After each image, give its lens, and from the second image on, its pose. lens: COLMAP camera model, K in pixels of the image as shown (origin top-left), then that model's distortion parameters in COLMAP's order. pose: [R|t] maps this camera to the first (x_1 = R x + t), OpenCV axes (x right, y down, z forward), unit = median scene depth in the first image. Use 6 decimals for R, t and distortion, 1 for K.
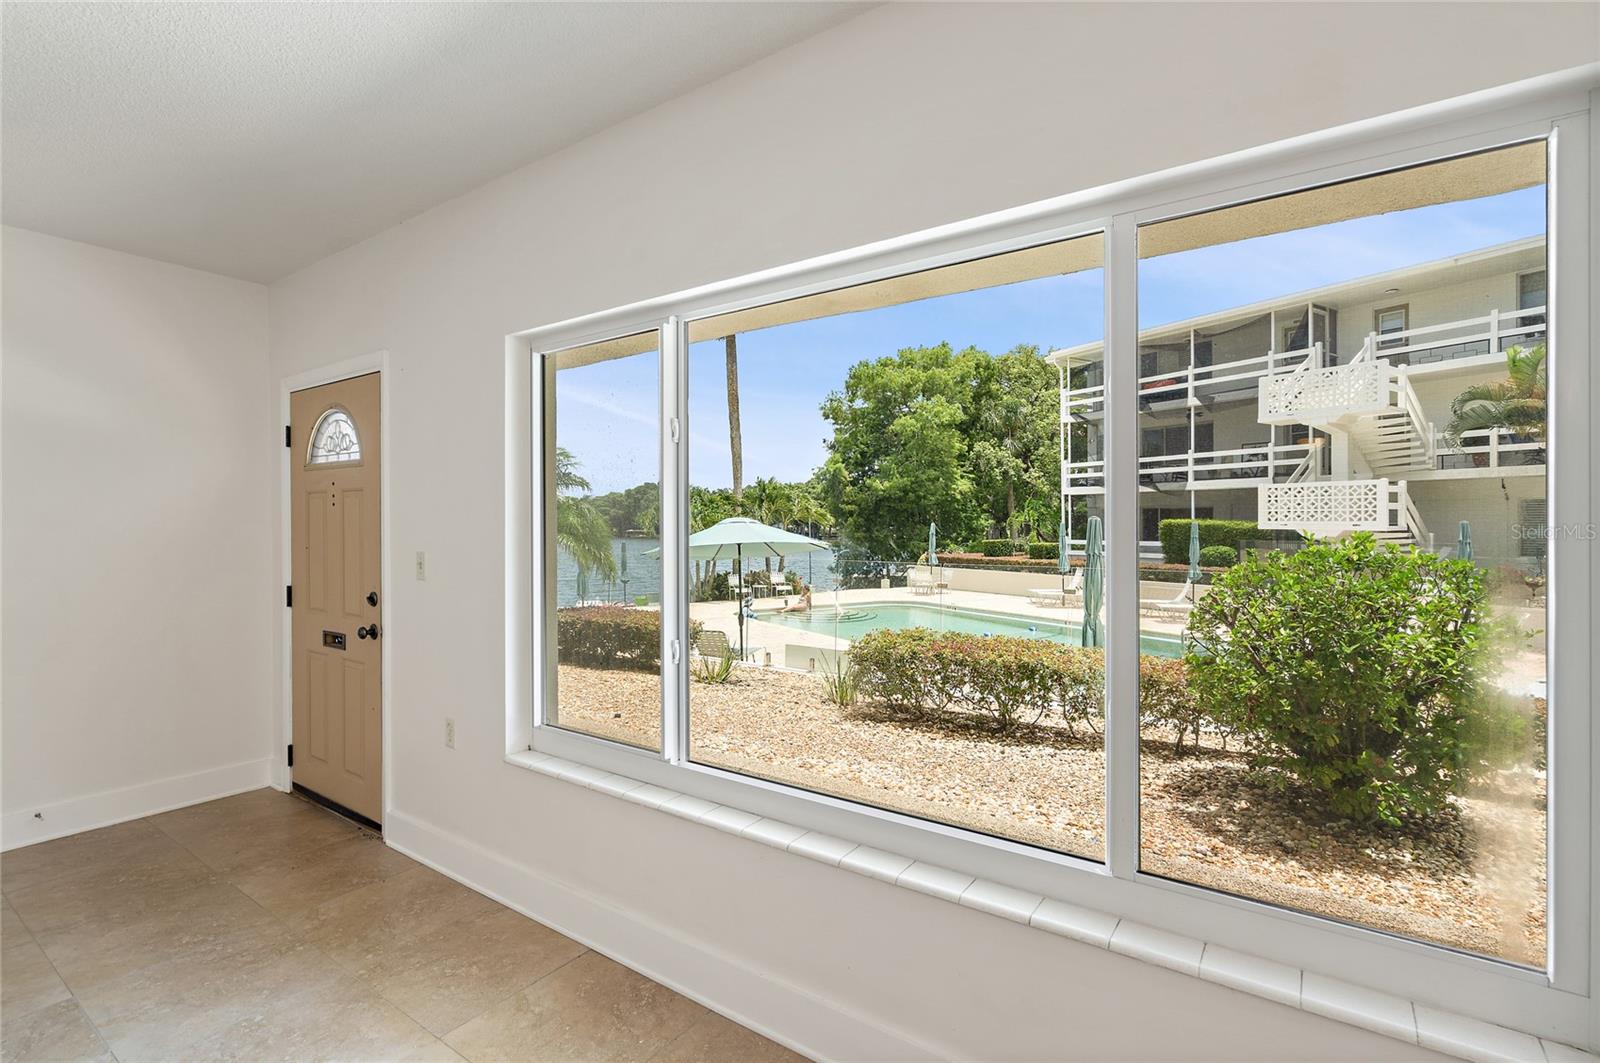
lens RADIAL K [[752.0, 0, 806.1], [0, 752.0, 525.6], [0, 0, 1]] dist [0.013089, 0.000408]
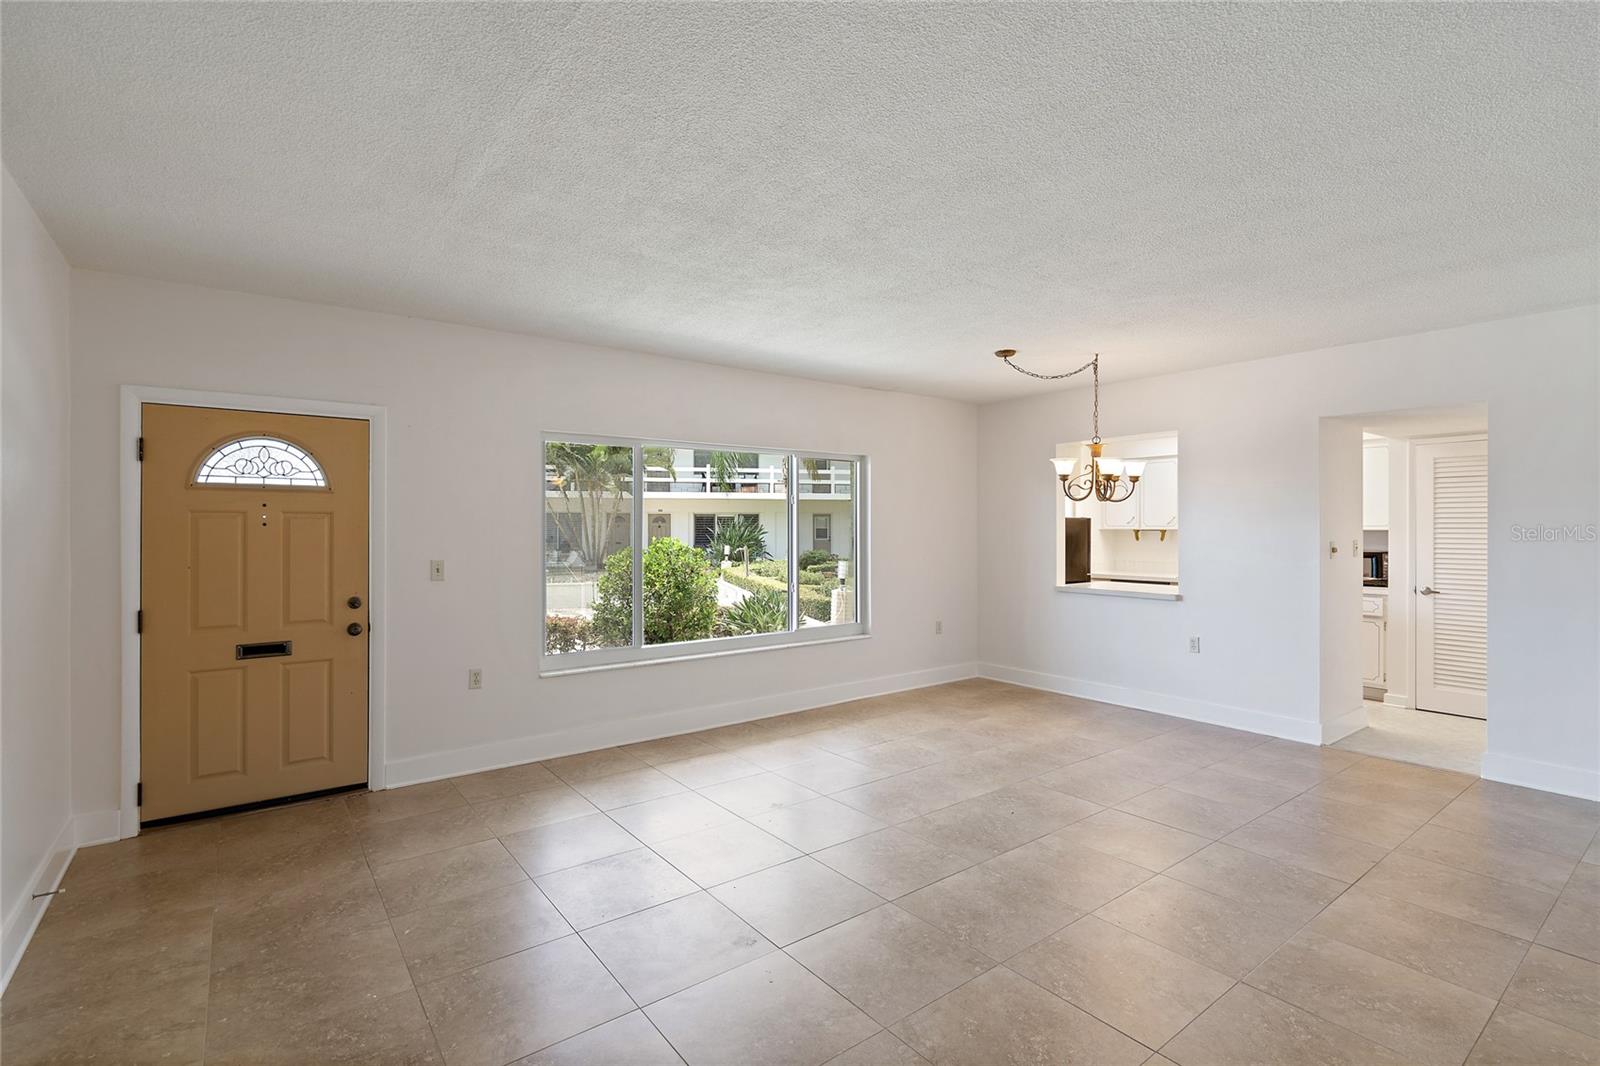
lens RADIAL K [[752.0, 0, 806.1], [0, 752.0, 527.1], [0, 0, 1]] dist [0.013089, 0.000408]
pose [[0.291403, -0.002873, 0.956596, -0.888444], [0.006496, 0.999978, 0.001025, -0.012021], [-0.956578, 0.005915, 0.291416, -0.033479]]
